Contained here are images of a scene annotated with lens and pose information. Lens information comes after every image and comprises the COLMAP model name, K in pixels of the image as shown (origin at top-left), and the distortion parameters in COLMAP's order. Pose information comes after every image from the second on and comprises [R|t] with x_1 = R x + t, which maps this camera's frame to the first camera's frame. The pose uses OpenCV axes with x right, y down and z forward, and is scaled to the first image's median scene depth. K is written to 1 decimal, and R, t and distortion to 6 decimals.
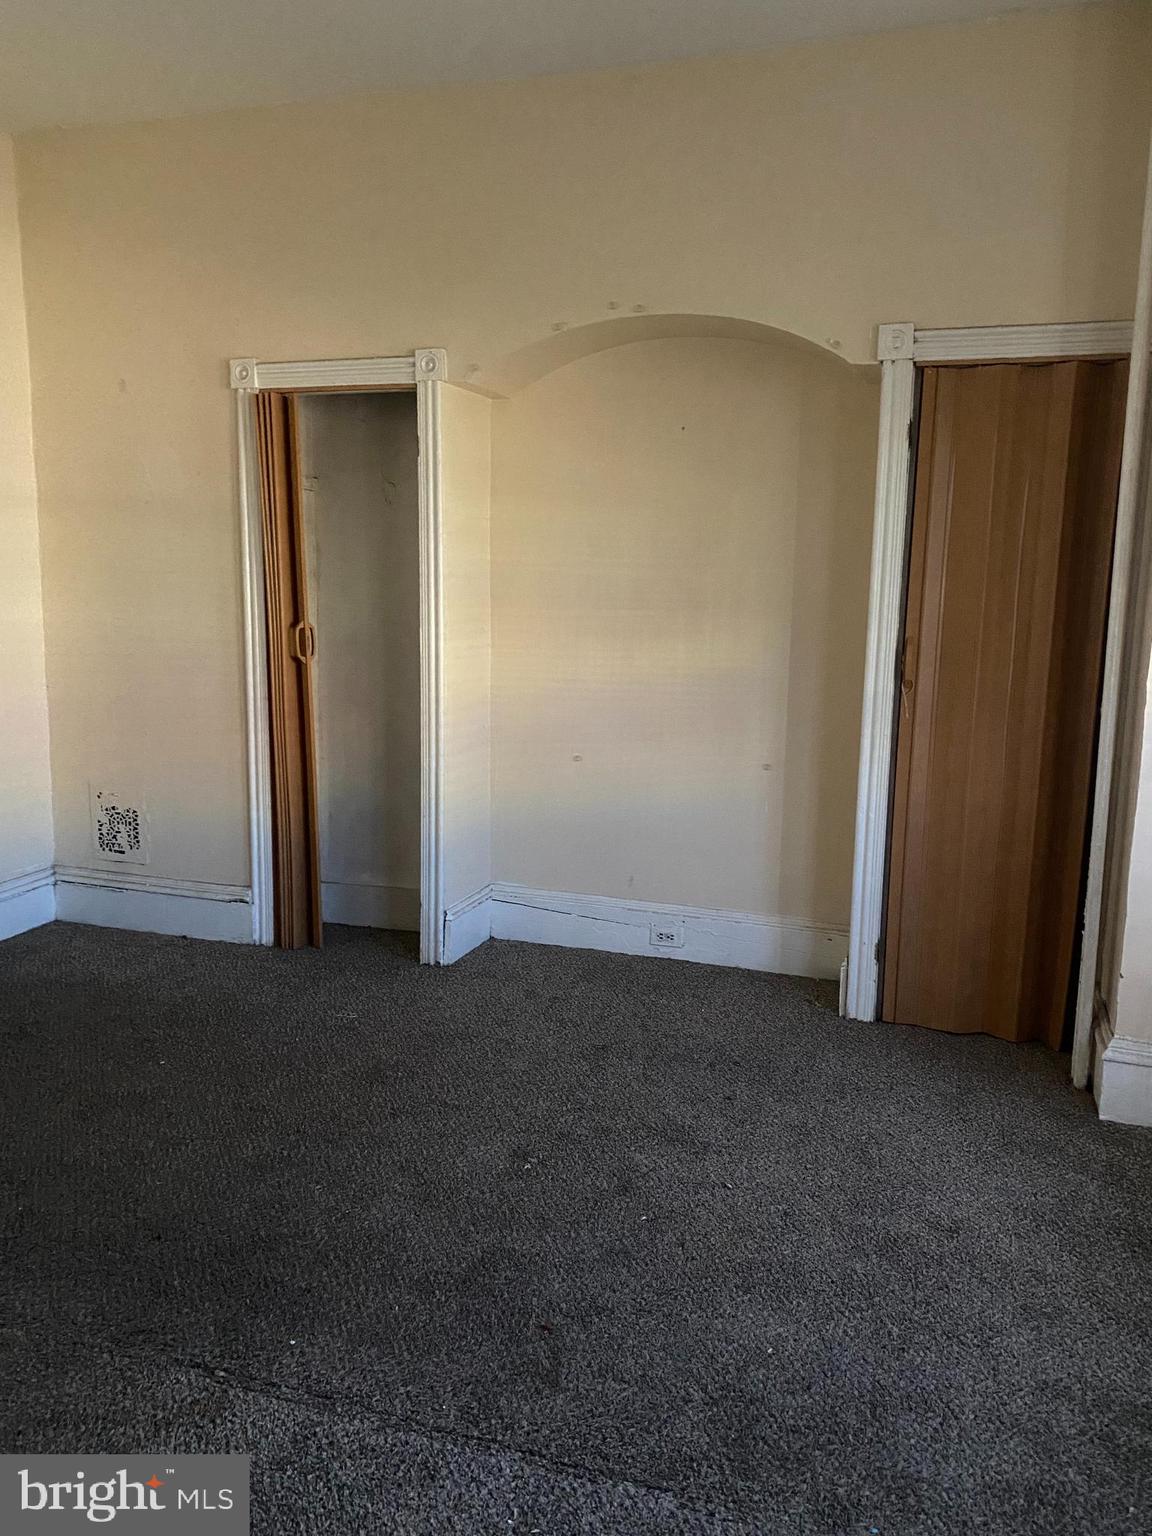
lens RADIAL K [[1169.4, 0, 576.0], [0, 1169.4, 768.0], [0, 0, 1]] dist [0.001307, -0.000140]
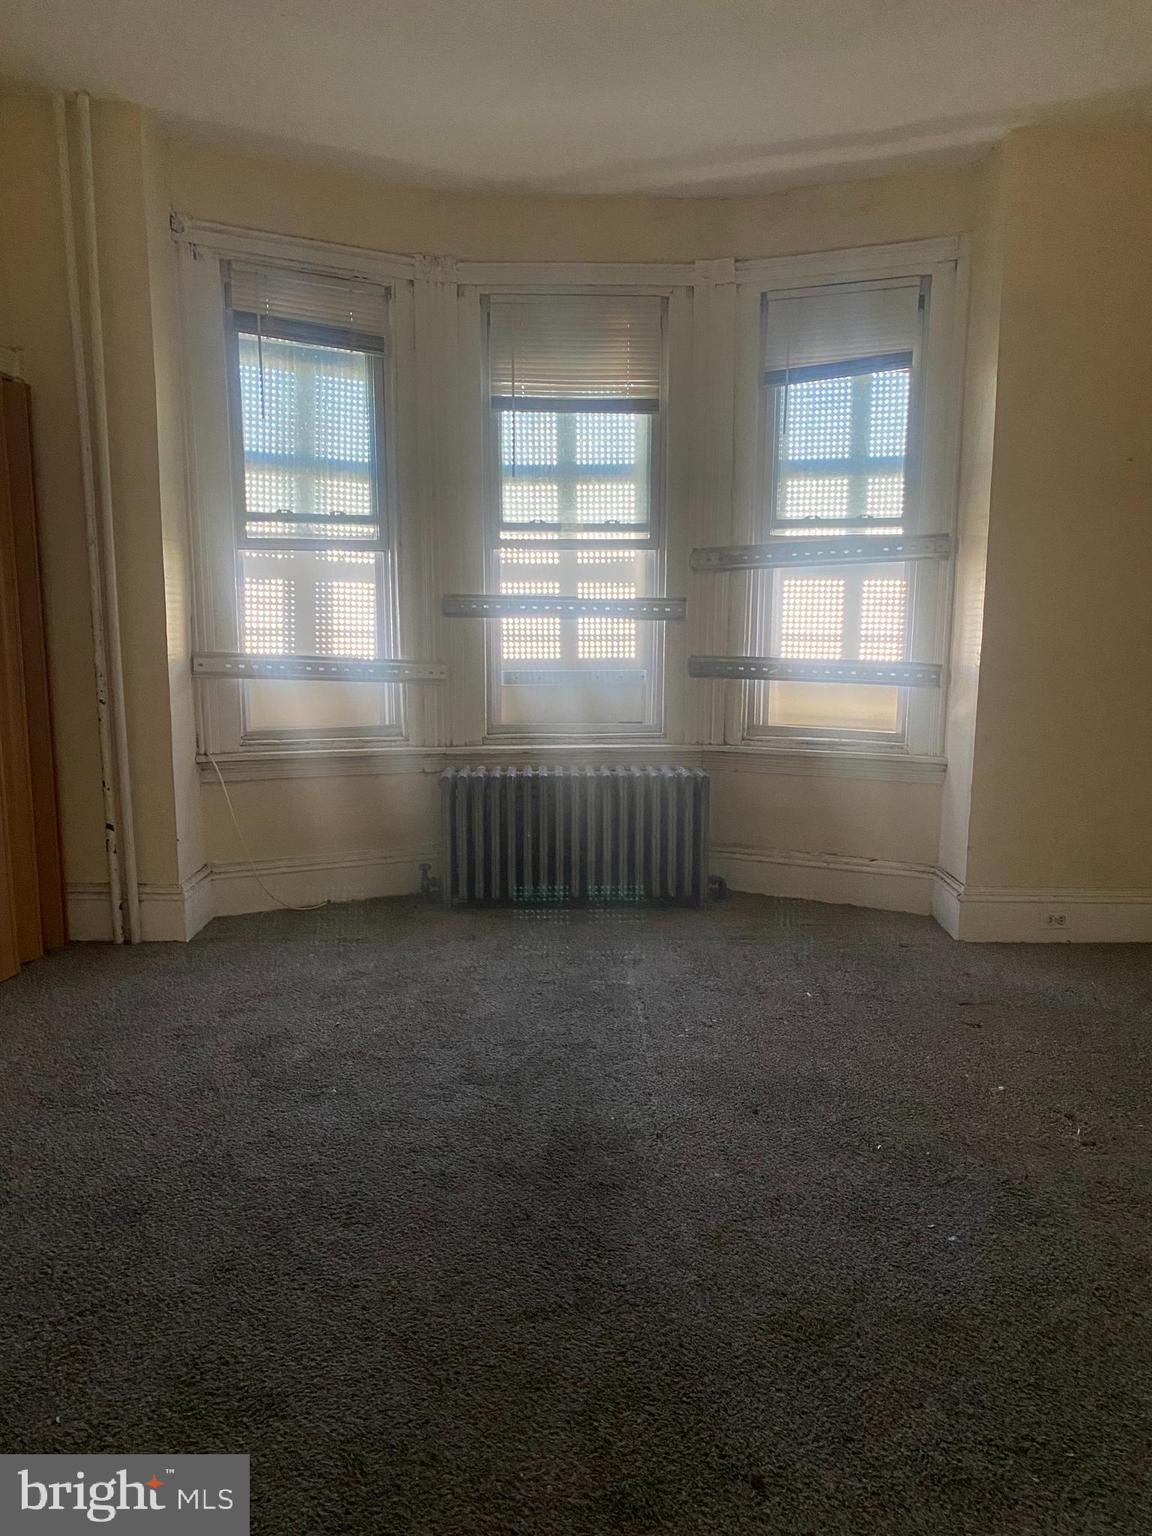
lens RADIAL K [[1169.4, 0, 576.0], [0, 1169.4, 768.0], [0, 0, 1]] dist [0.001307, -0.000140]
pose [[-0.323166, -0.177774, 0.929494, -1.174184], [0.149933, 0.960173, 0.235770, -0.201869], [-0.934389, 0.215555, -0.283641, 1.086248]]
